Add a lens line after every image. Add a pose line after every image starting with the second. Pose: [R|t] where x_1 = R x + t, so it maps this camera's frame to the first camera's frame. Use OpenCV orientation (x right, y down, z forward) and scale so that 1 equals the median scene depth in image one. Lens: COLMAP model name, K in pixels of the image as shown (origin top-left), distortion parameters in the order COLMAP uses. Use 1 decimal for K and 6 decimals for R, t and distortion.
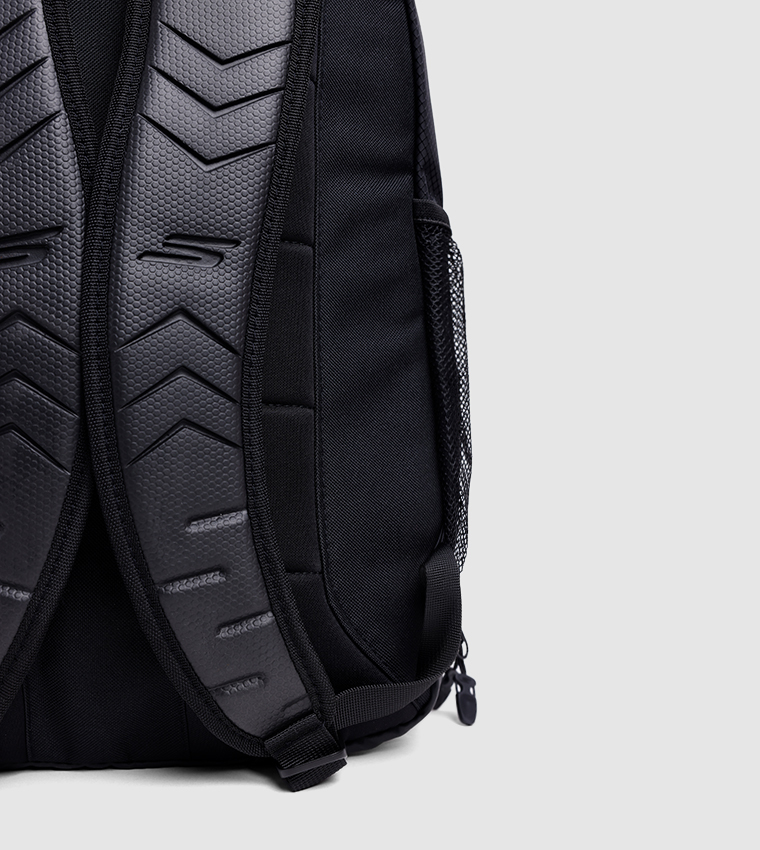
lens RADIAL K [[1254.8, 0, 353.8], [0, 1254.8, 451.8], [0, 0, 1]] dist [0.035393, -0.001271]
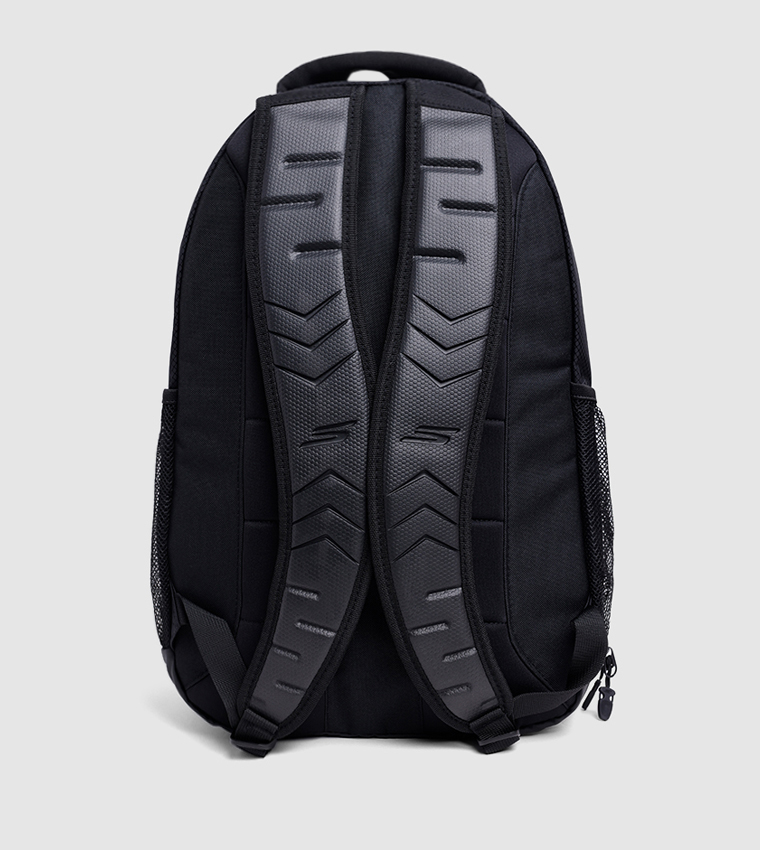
lens RADIAL K [[1992.9, 0, 380.0], [0, 1992.9, 425.0], [0, 0, 1]] dist [-0.105334, -0.335177]
pose [[0.993187, 0.018093, -0.115117, 0.109499], [-0.012038, 0.998518, 0.053076, -0.311128], [0.115907, -0.051328, 0.991933, -1.647796]]
